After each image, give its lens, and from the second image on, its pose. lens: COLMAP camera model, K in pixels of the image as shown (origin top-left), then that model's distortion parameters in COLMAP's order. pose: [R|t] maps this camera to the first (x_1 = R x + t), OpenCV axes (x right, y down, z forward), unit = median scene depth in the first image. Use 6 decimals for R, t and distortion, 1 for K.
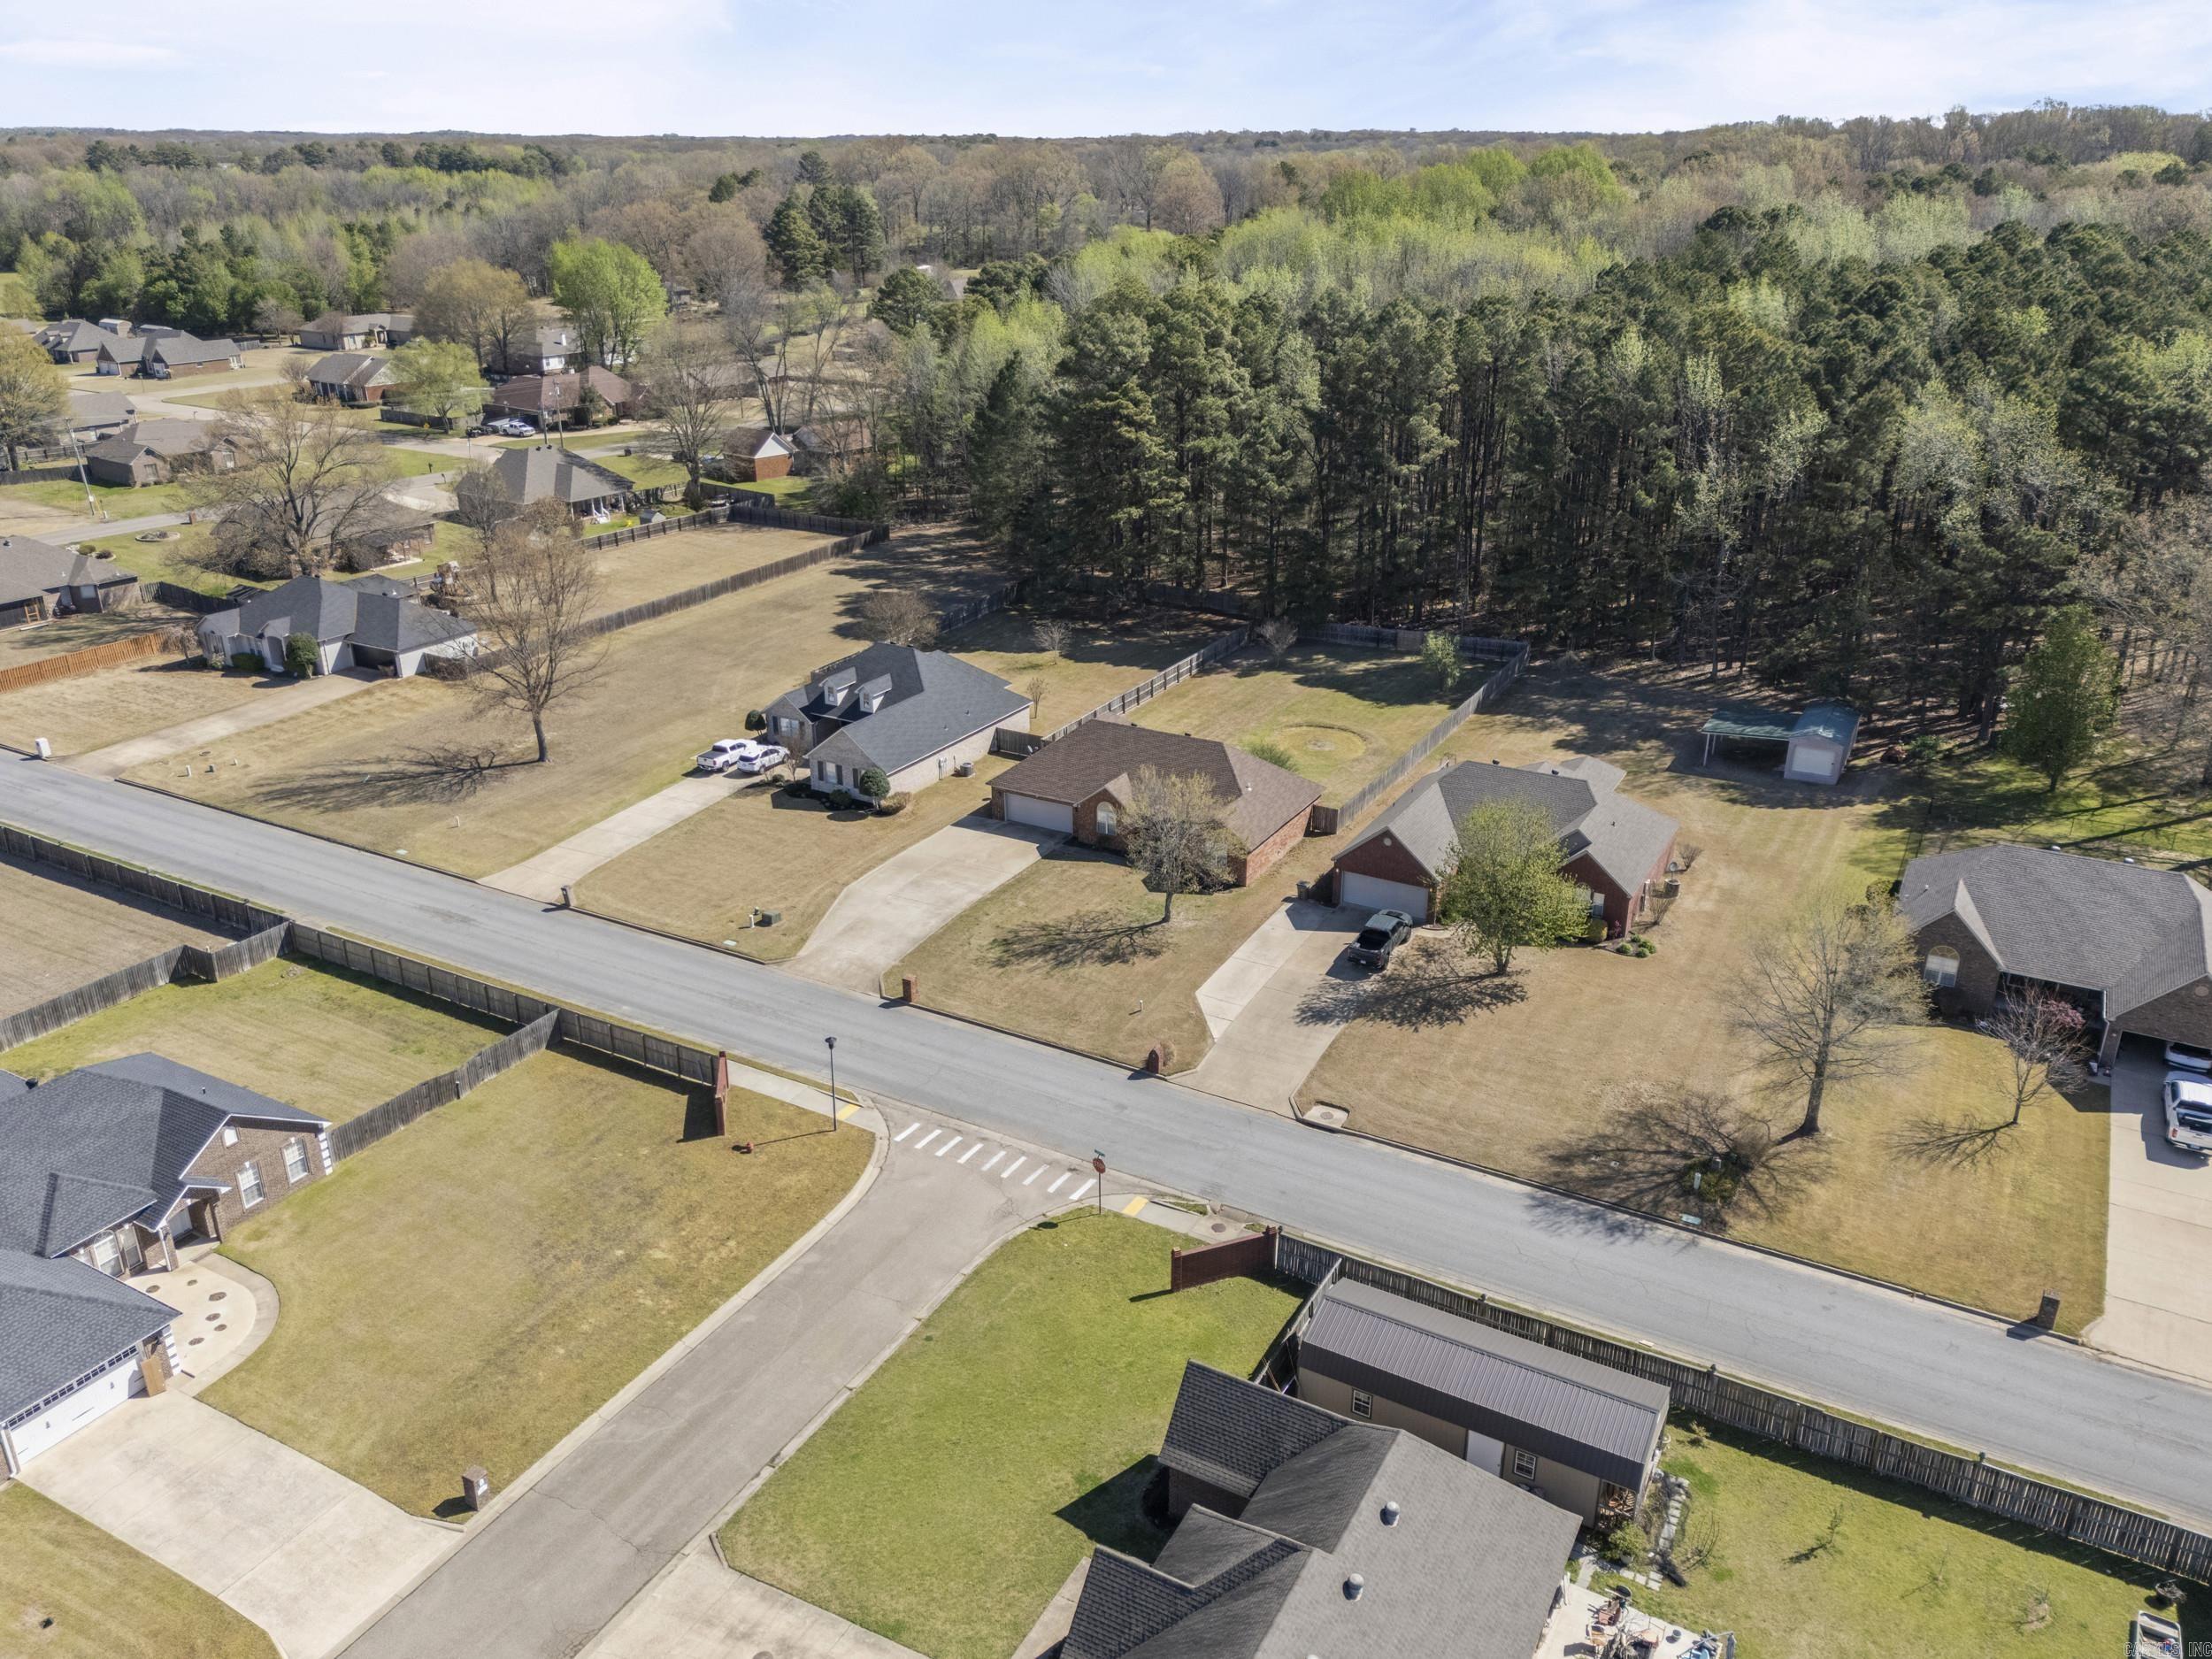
lens RADIAL K [[1641.2, 0, 1110.8], [0, 1641.2, 835.6], [0, 0, 1]] dist [0.089903, -0.101892]
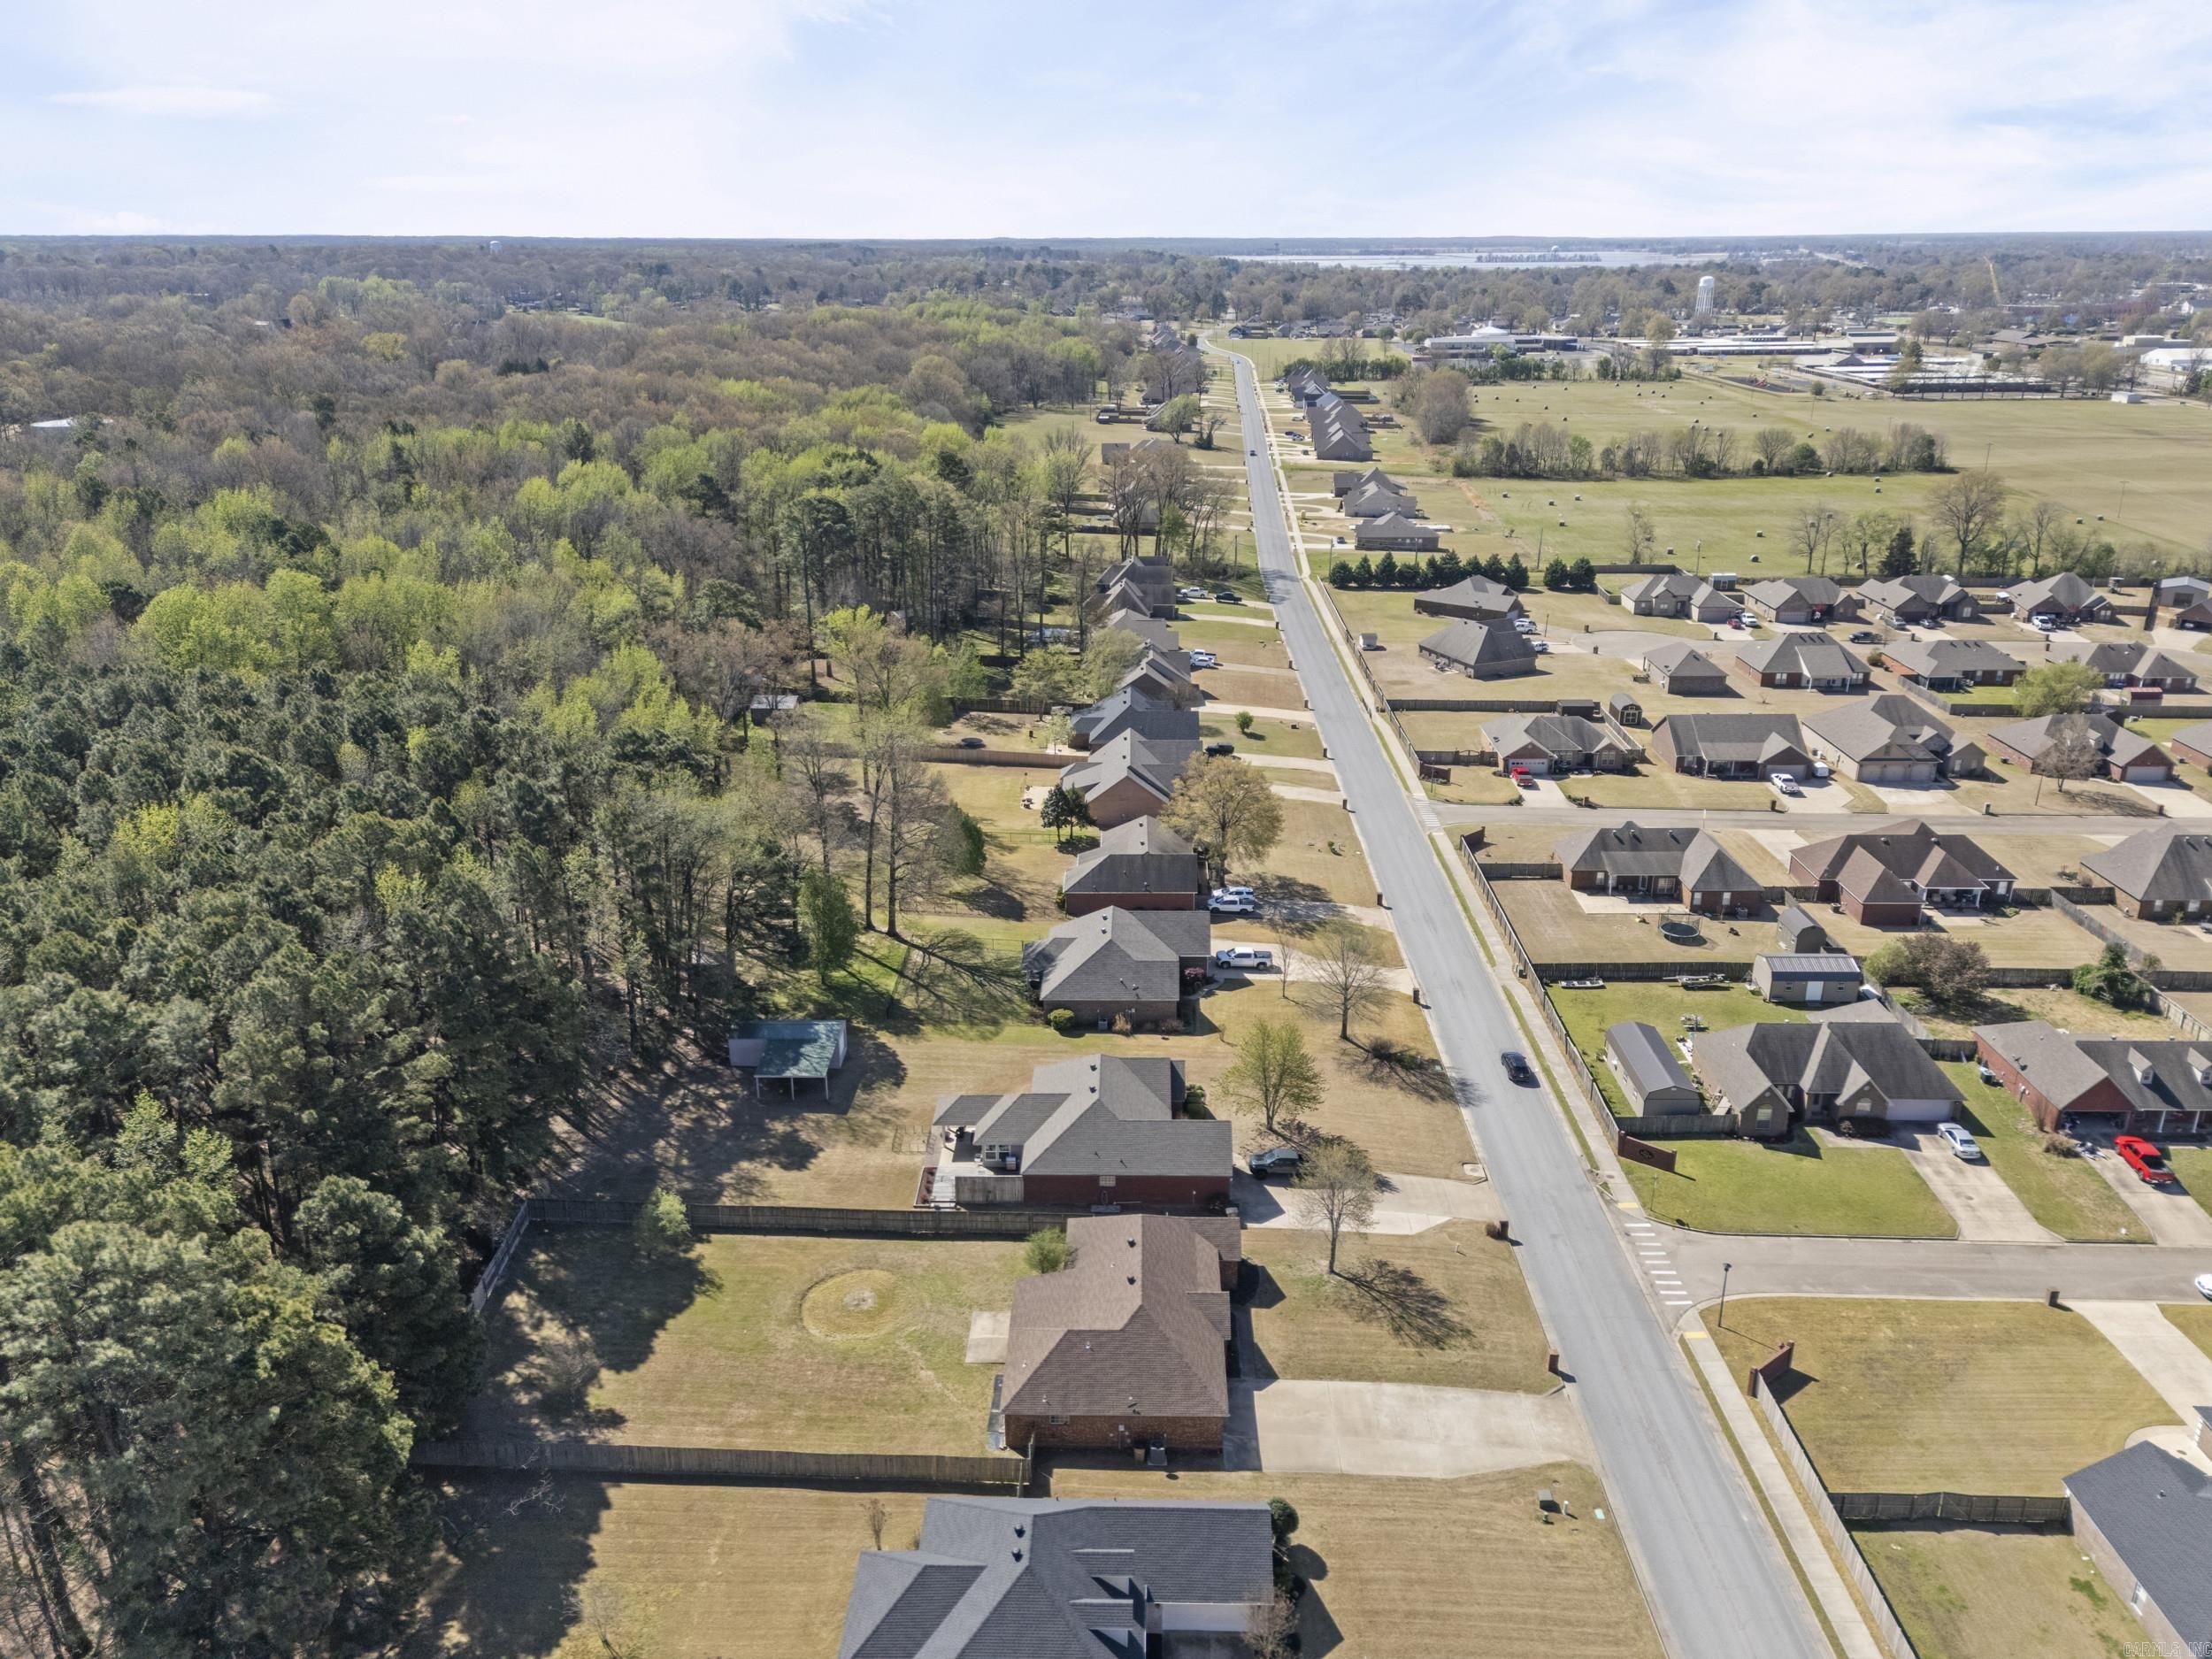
lens RADIAL K [[1616.6, 0, 1106.0], [0, 1616.6, 829.5], [0, 0, 1]] dist [0.089496, -0.102509]
pose [[-0.469221, -0.303960, 0.829120, -0.635311], [0.339616, 0.804573, 0.487159, -0.688536], [-0.815164, 0.510168, -0.274293, 1.047773]]
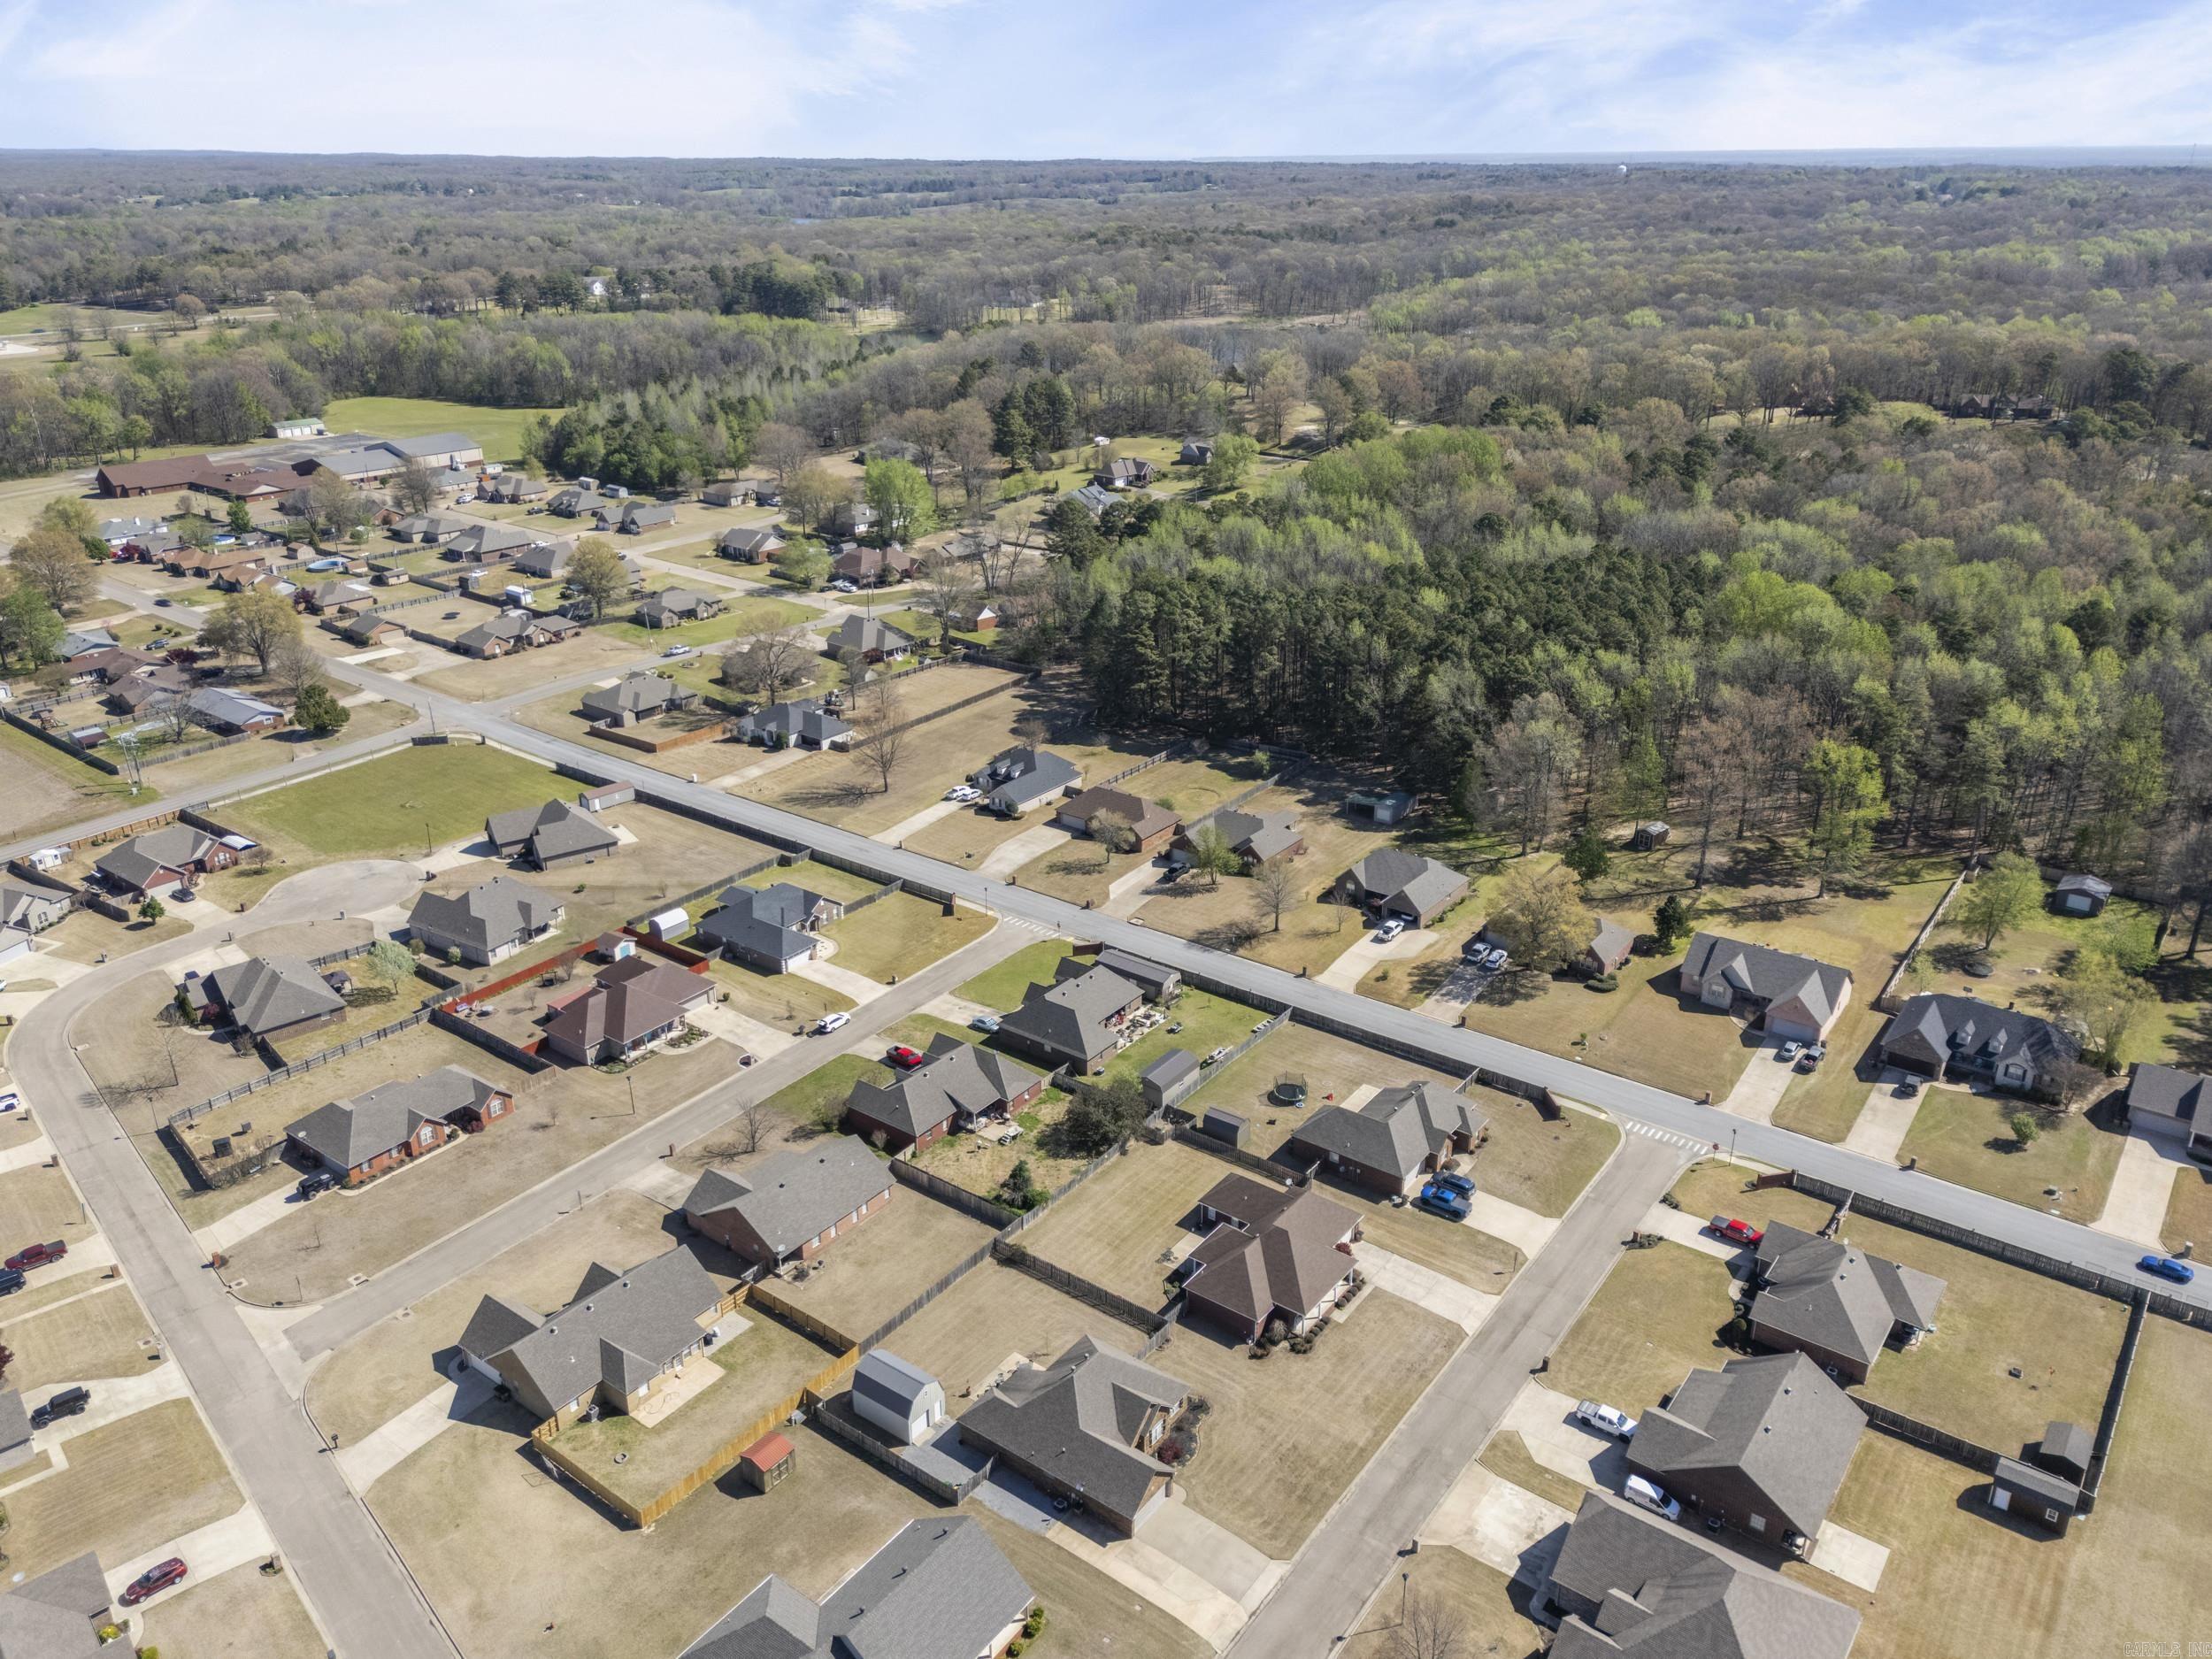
lens RADIAL K [[1641.2, 0, 1110.8], [0, 1641.2, 835.6], [0, 0, 1]] dist [0.089903, -0.101892]
pose [[0.990882, 0.044670, -0.127114, 0.317457], [-0.044262, 0.999002, 0.006030, -0.008799], [0.127257, -0.000349, 0.991870, -1.444828]]
